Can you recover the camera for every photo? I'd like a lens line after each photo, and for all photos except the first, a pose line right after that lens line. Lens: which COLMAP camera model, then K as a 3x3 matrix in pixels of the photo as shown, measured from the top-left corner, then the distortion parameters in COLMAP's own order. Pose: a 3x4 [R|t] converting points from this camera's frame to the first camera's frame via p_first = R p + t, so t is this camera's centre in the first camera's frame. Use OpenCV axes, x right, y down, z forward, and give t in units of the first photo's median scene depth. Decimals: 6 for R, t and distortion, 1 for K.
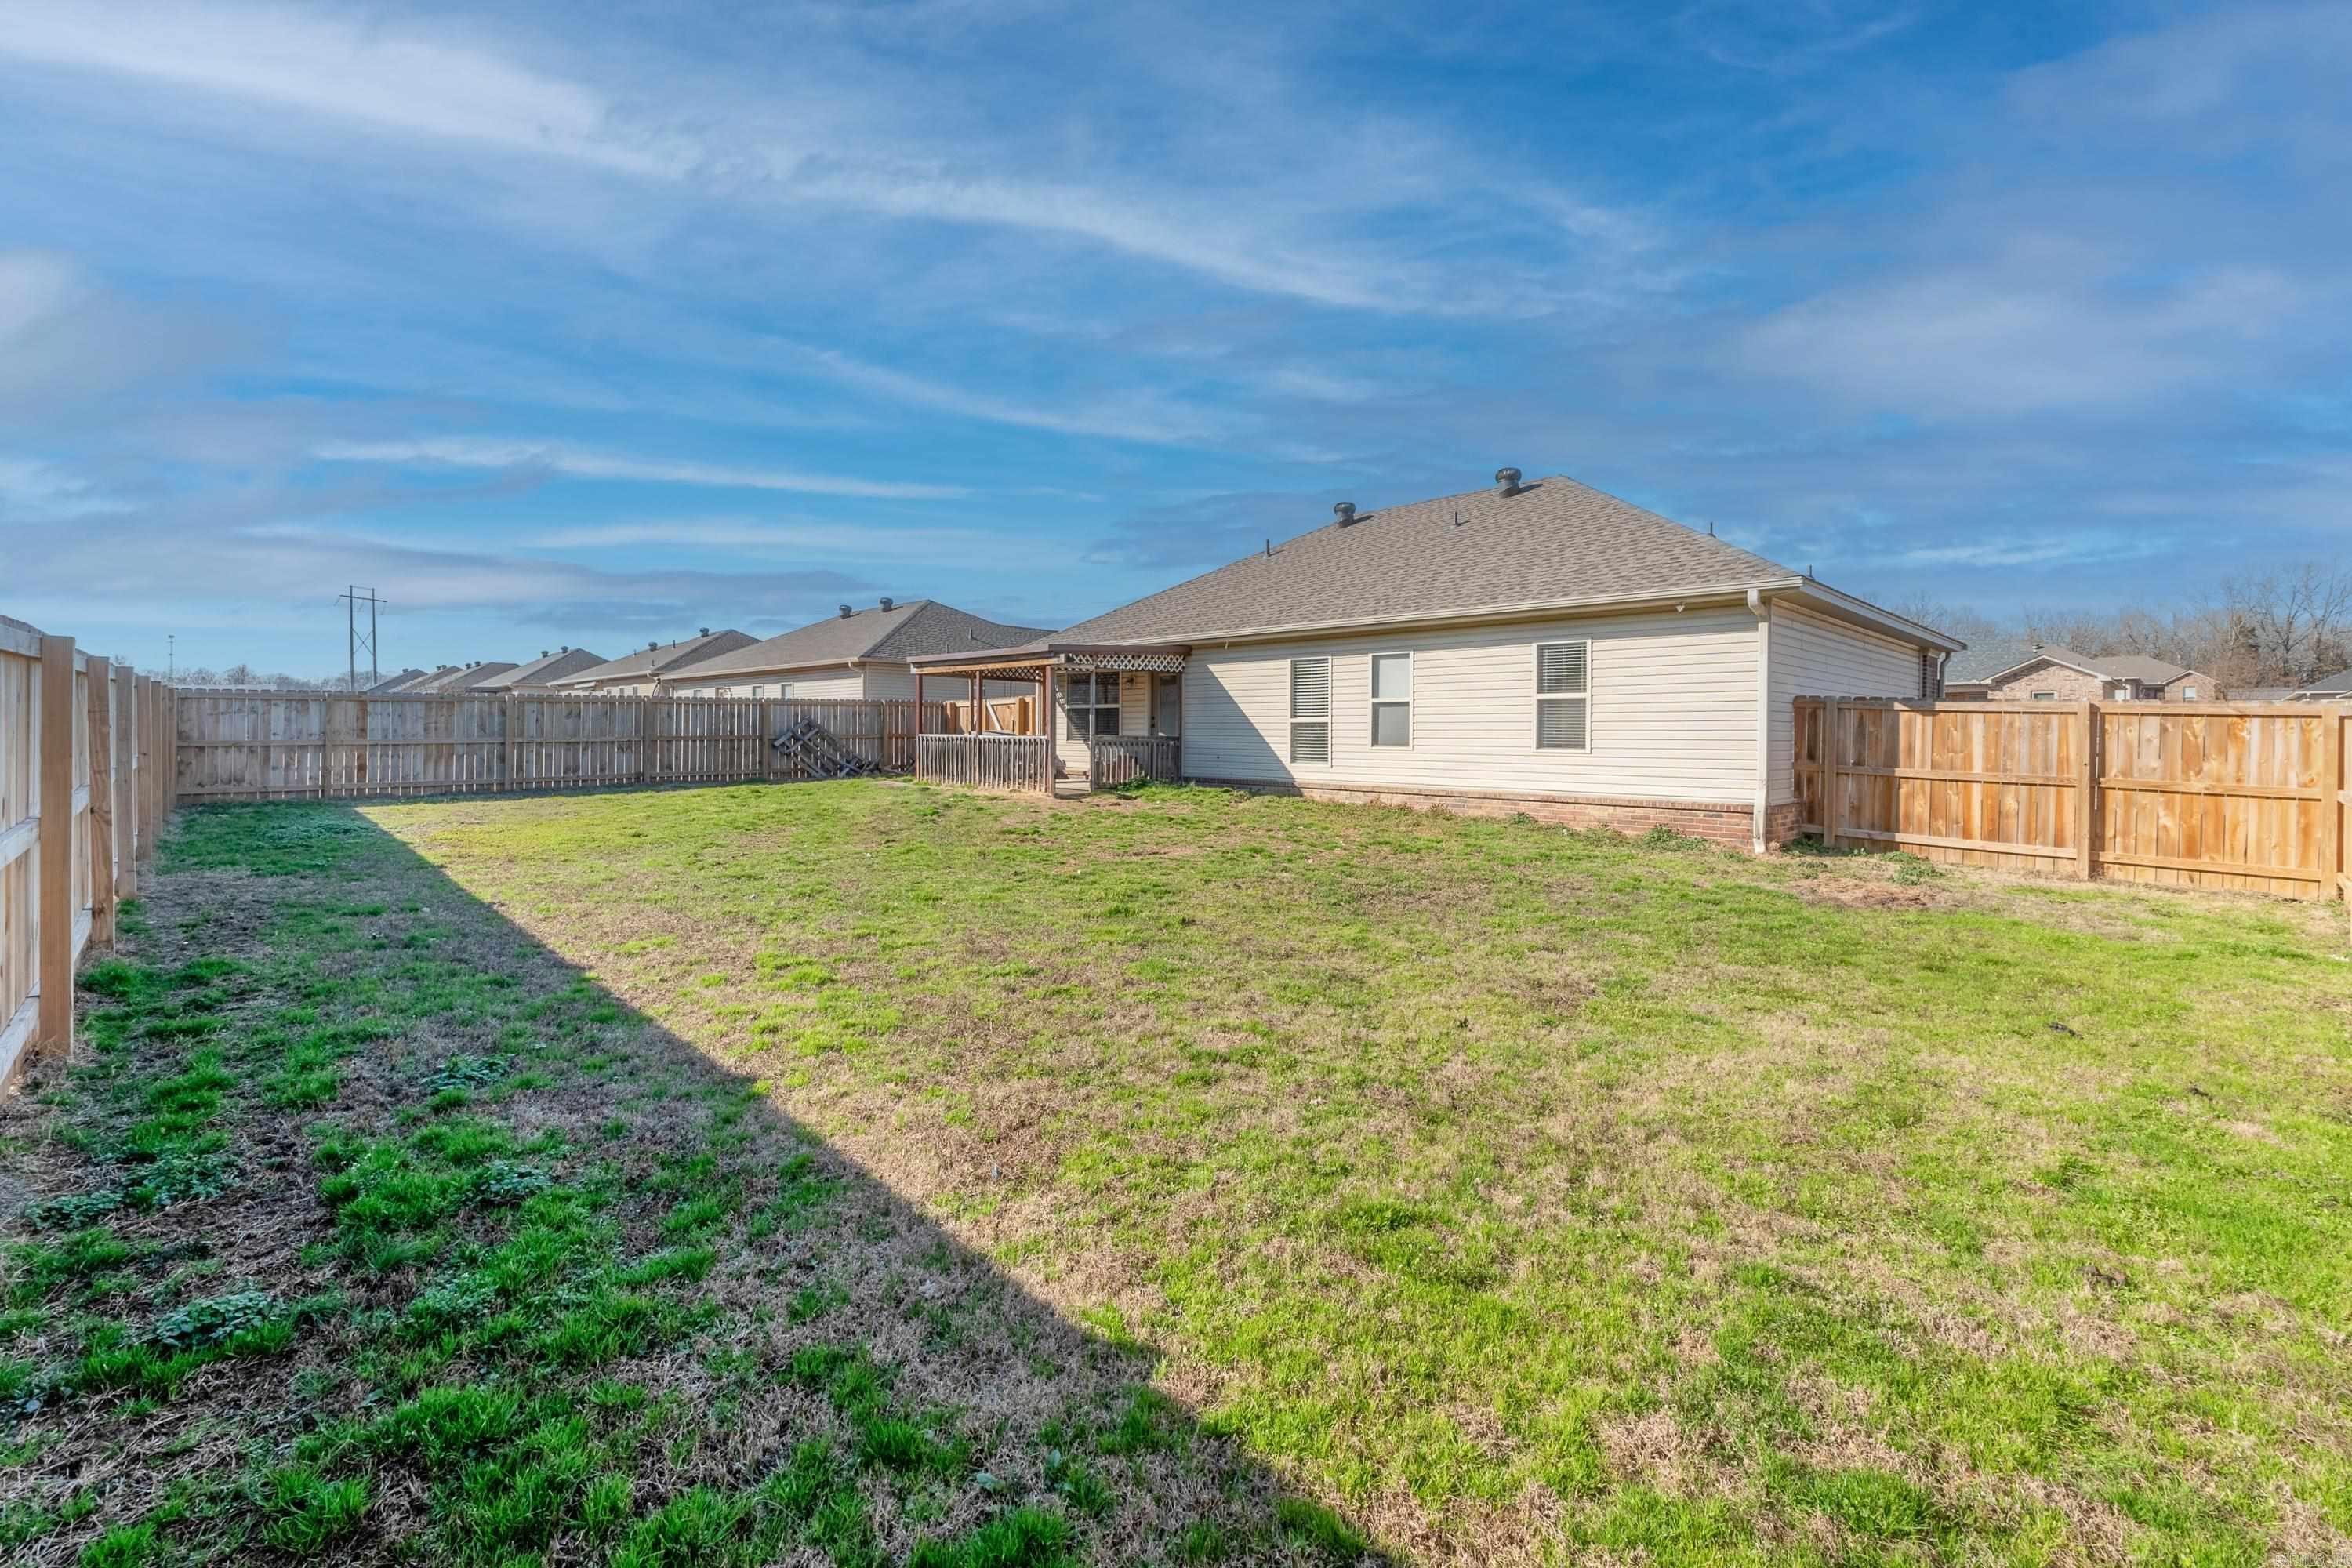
lens RADIAL K [[996.4, 0, 1182.0], [0, 996.4, 758.1], [0, 0, 1]] dist [-0.002483, -0.000305]
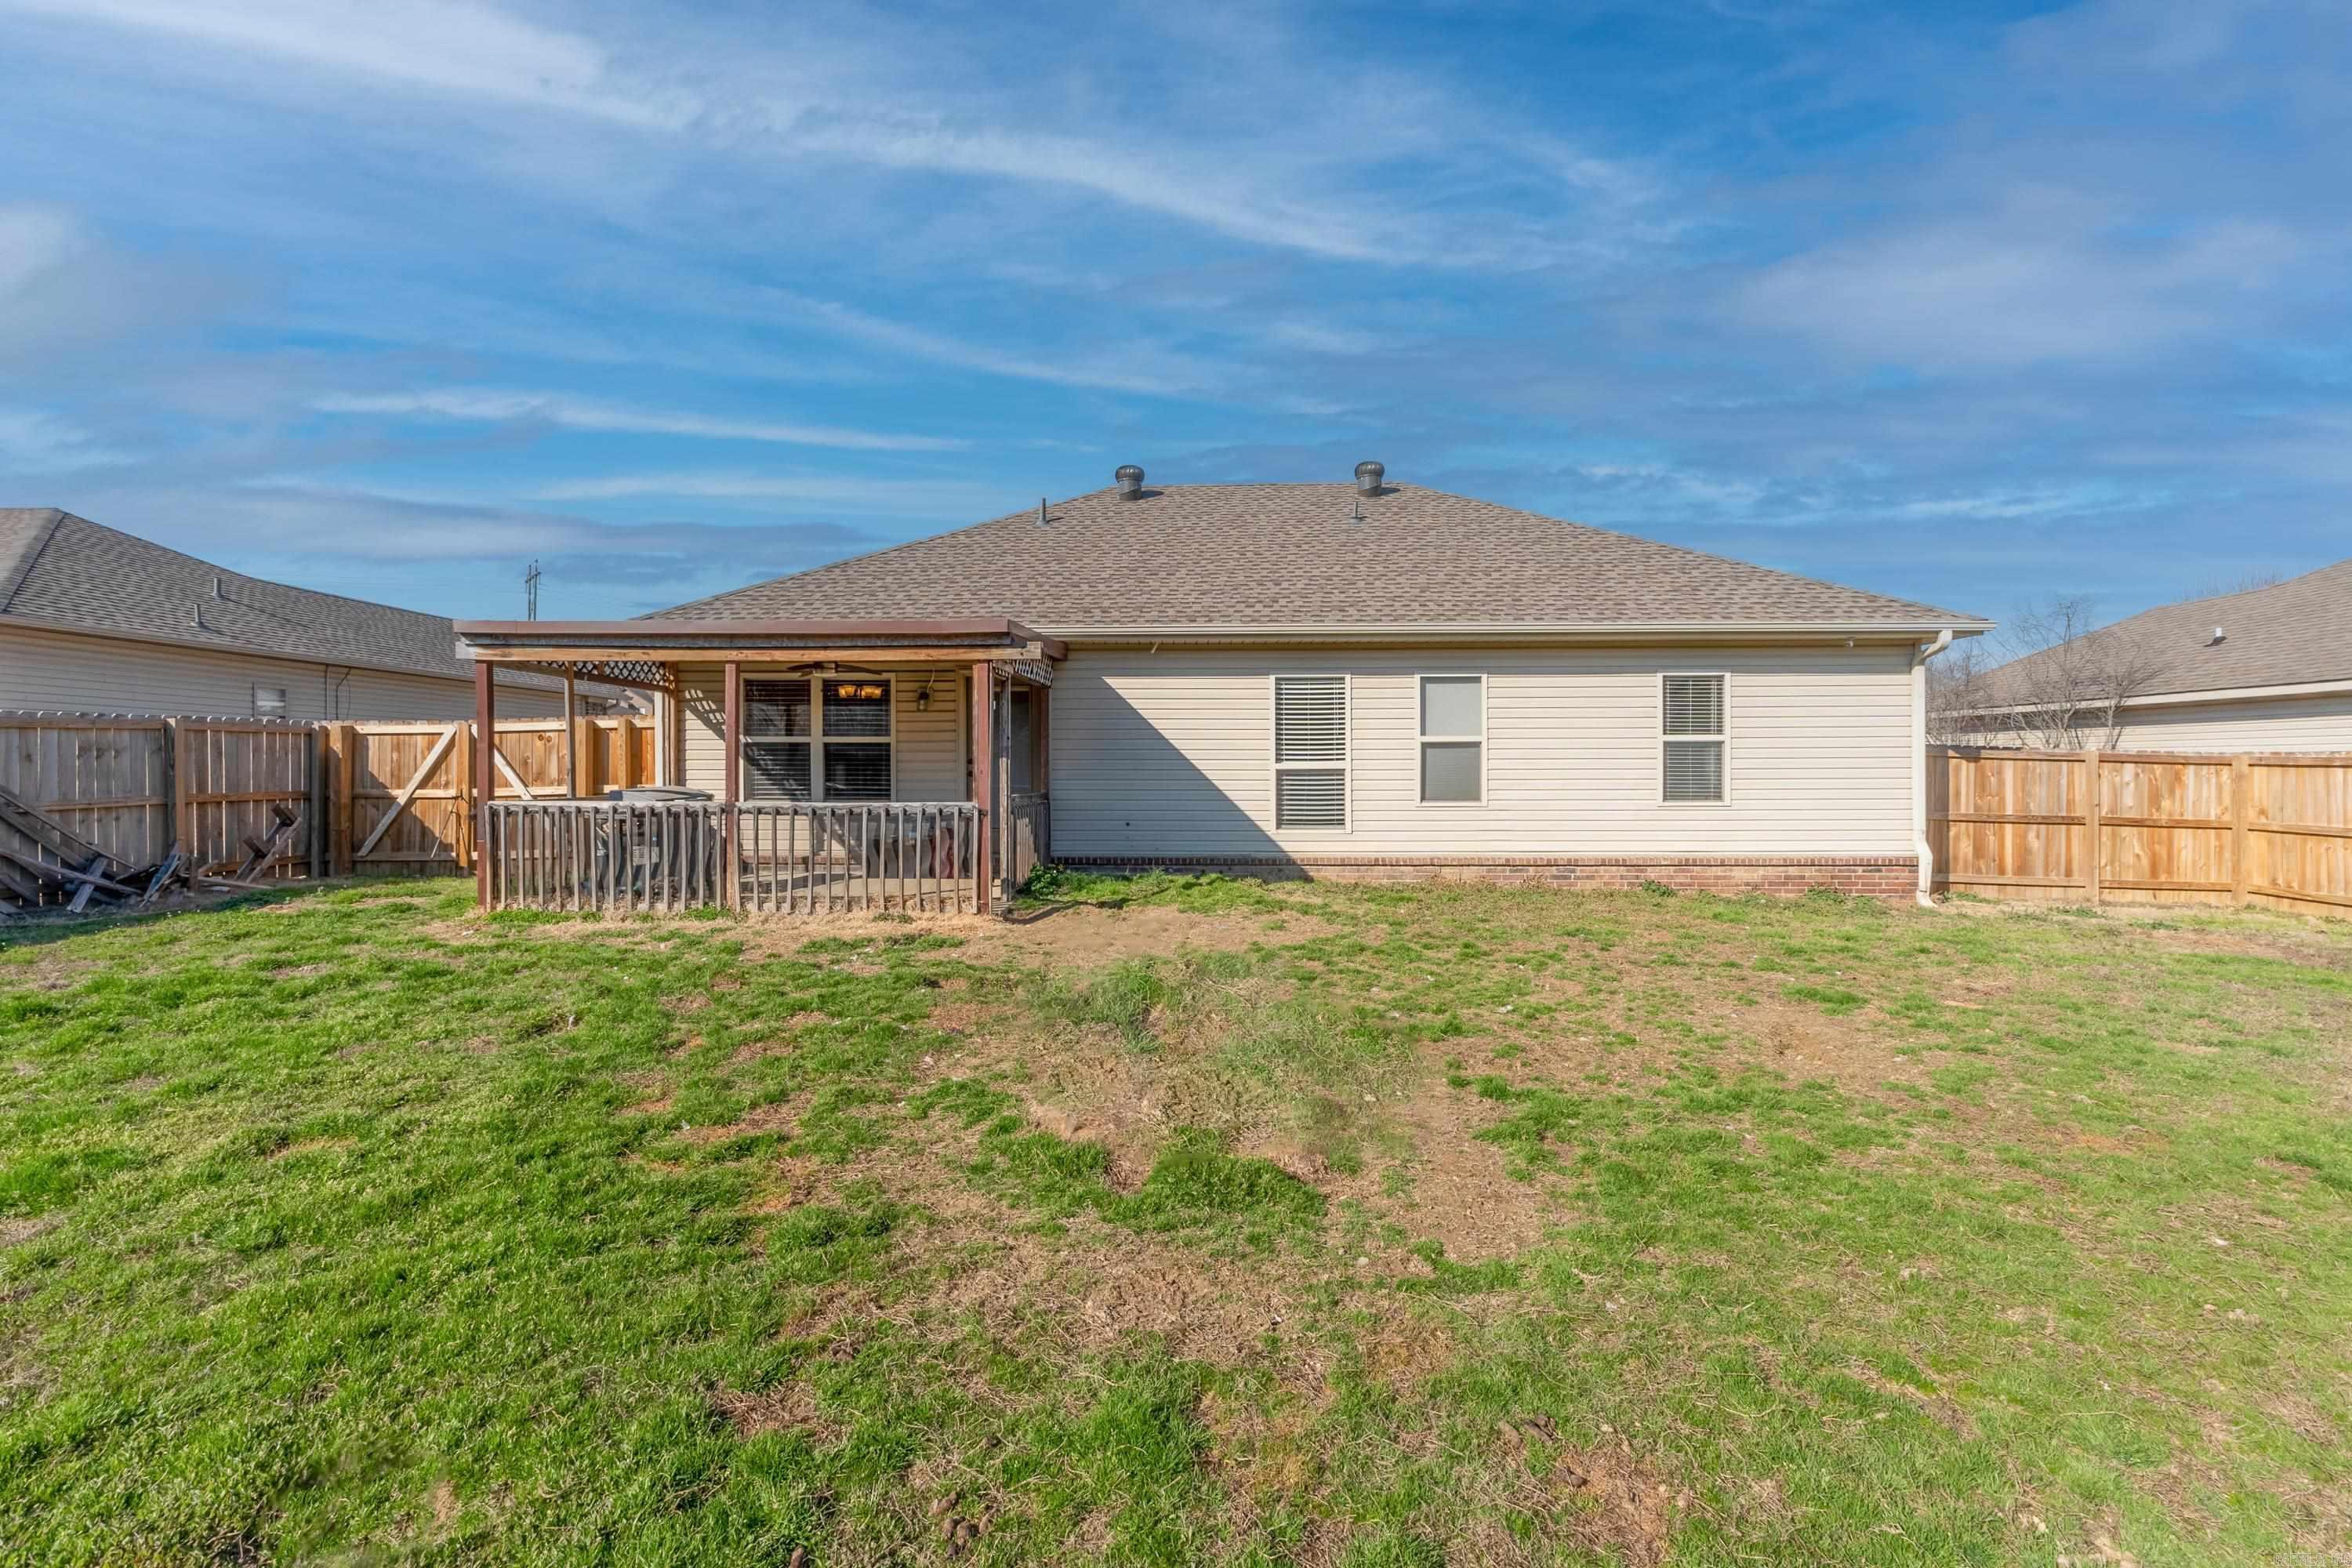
lens RADIAL K [[1045.8, 0, 1175.5], [0, 1045.8, 753.2], [0, 0, 1]] dist [-0.001520, -0.000142]
pose [[0.714600, 0.003578, 0.699525, -0.468301], [0.024345, 0.999254, -0.029981, -0.029030], [-0.699110, 0.038454, 0.713979, 0.580856]]
